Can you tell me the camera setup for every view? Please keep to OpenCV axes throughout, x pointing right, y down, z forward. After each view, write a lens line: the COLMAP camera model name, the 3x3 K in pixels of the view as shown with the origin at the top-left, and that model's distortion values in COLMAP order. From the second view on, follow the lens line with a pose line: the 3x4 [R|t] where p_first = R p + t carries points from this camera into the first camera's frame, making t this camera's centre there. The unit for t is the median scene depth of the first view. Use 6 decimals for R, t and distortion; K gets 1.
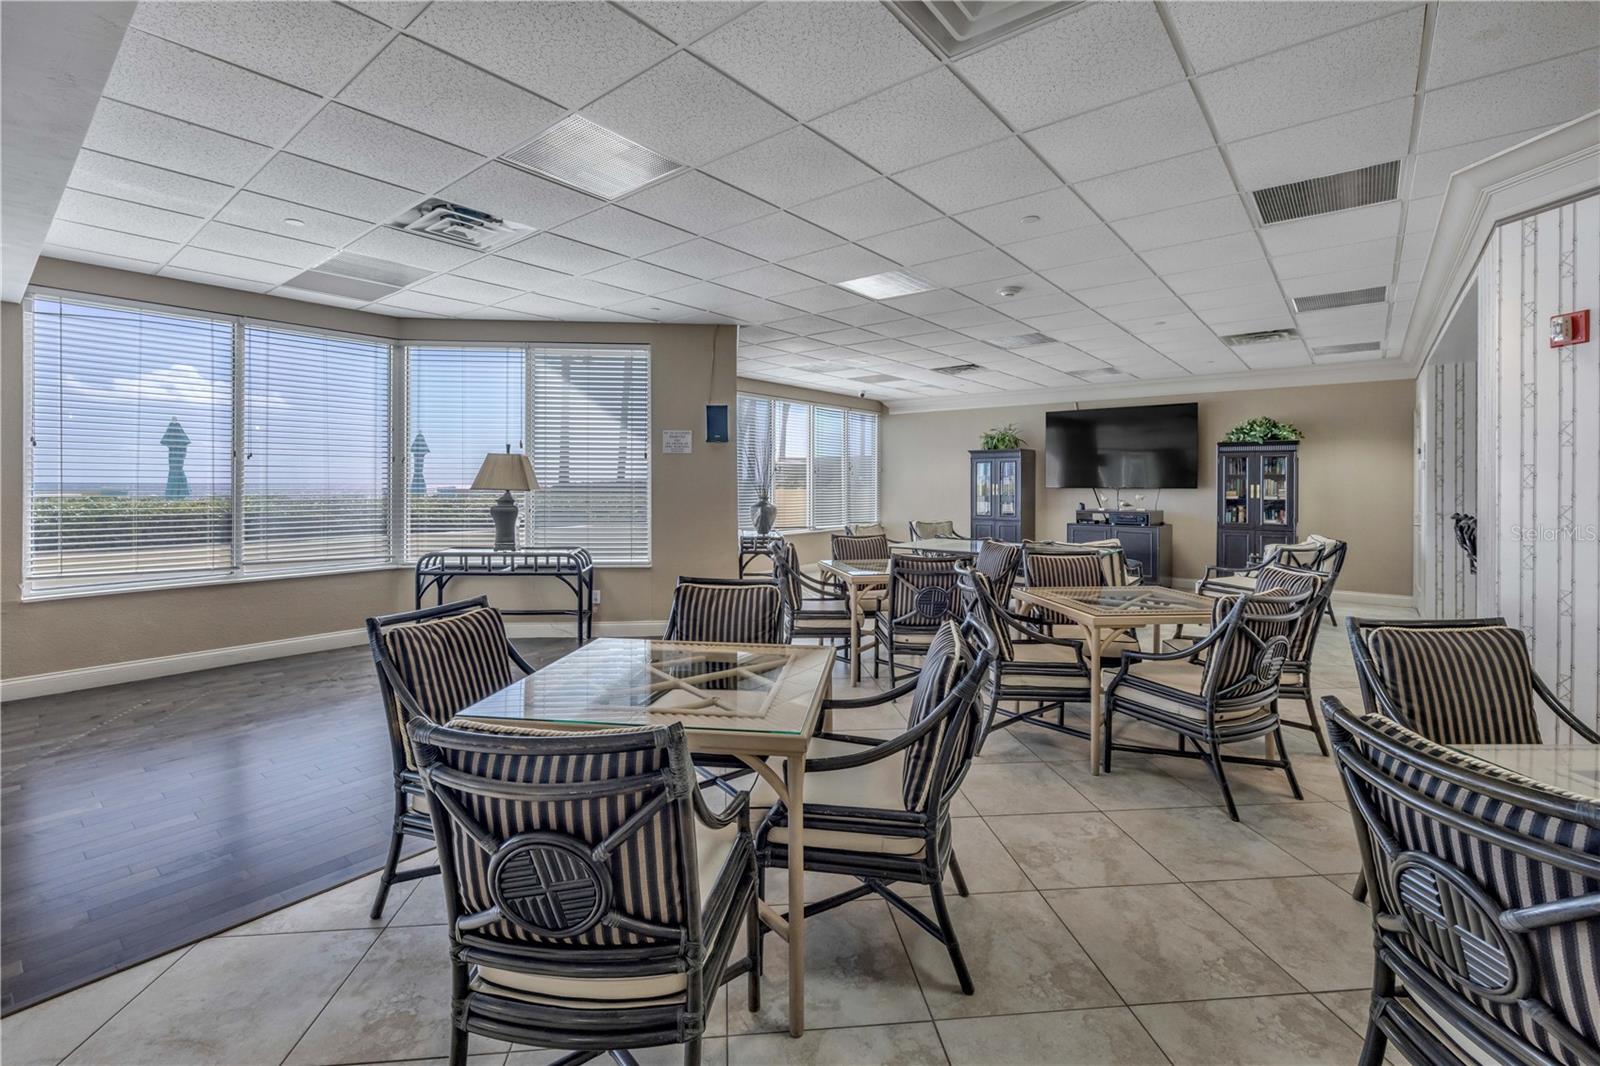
lens RADIAL K [[686.4, 0, 799.9], [0, 686.4, 504.9], [0, 0, 1]] dist [-0.001269, -0.000058]
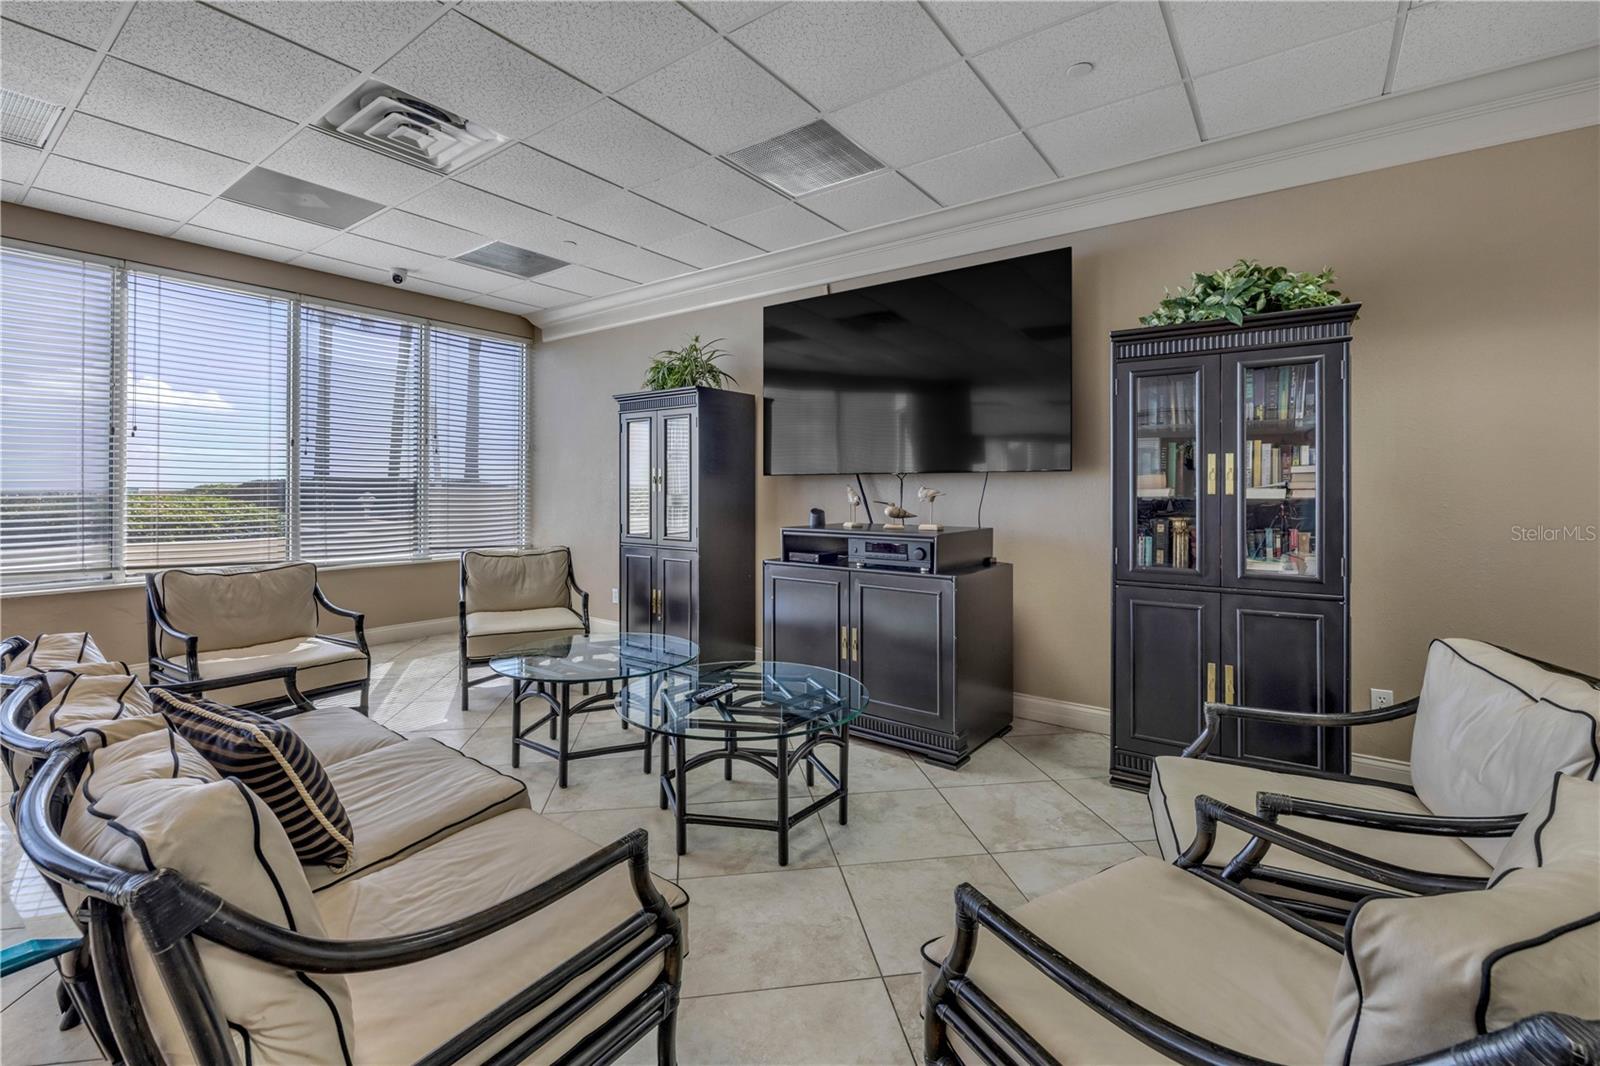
lens RADIAL K [[686.4, 0, 799.9], [0, 686.4, 504.9], [0, 0, 1]] dist [-0.001269, -0.000058]
pose [[0.997848, -0.004541, 0.065405, 0.442136], [0.003791, 0.999926, 0.011599, -0.009943], [-0.065453, -0.011326, 0.997791, 0.687479]]
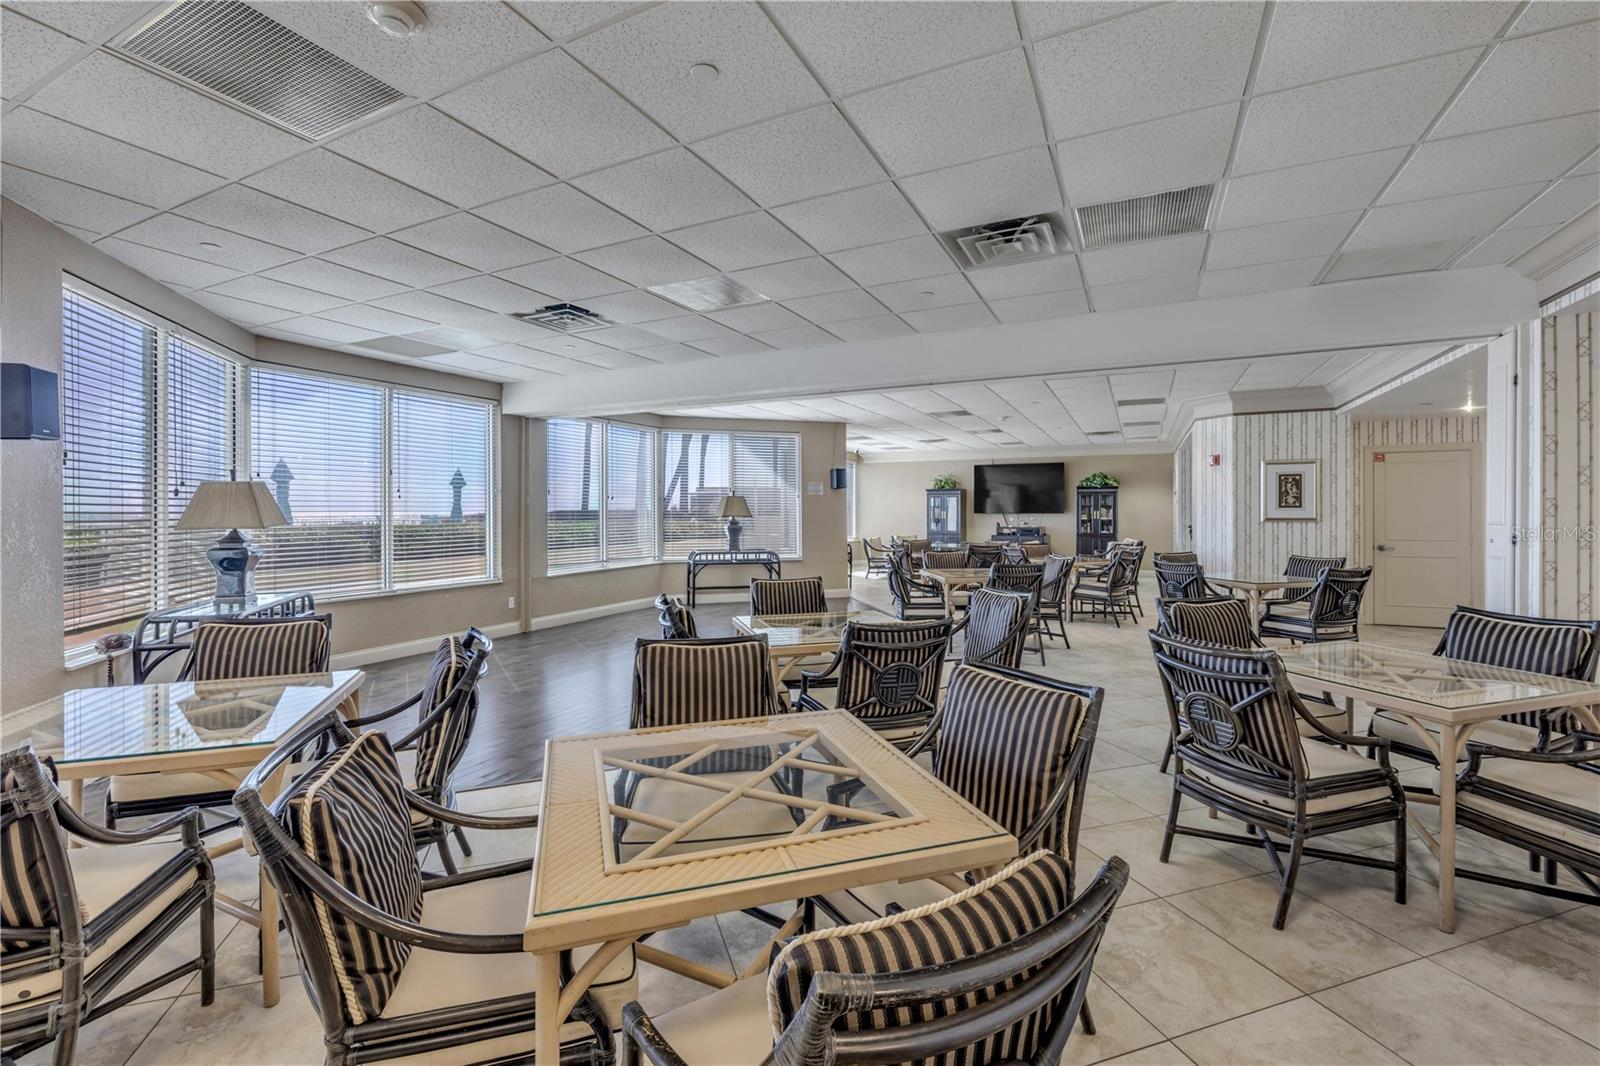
lens RADIAL K [[675.5, 0, 802.7], [0, 675.5, 531.1], [0, 0, 1]] dist [-0.000454, 0.000246]
pose [[0.975255, -0.011688, 0.220773, -0.453574], [0.011298, 0.999932, 0.003029, 0.008466], [-0.220793, -0.000459, 0.975321, -0.522511]]
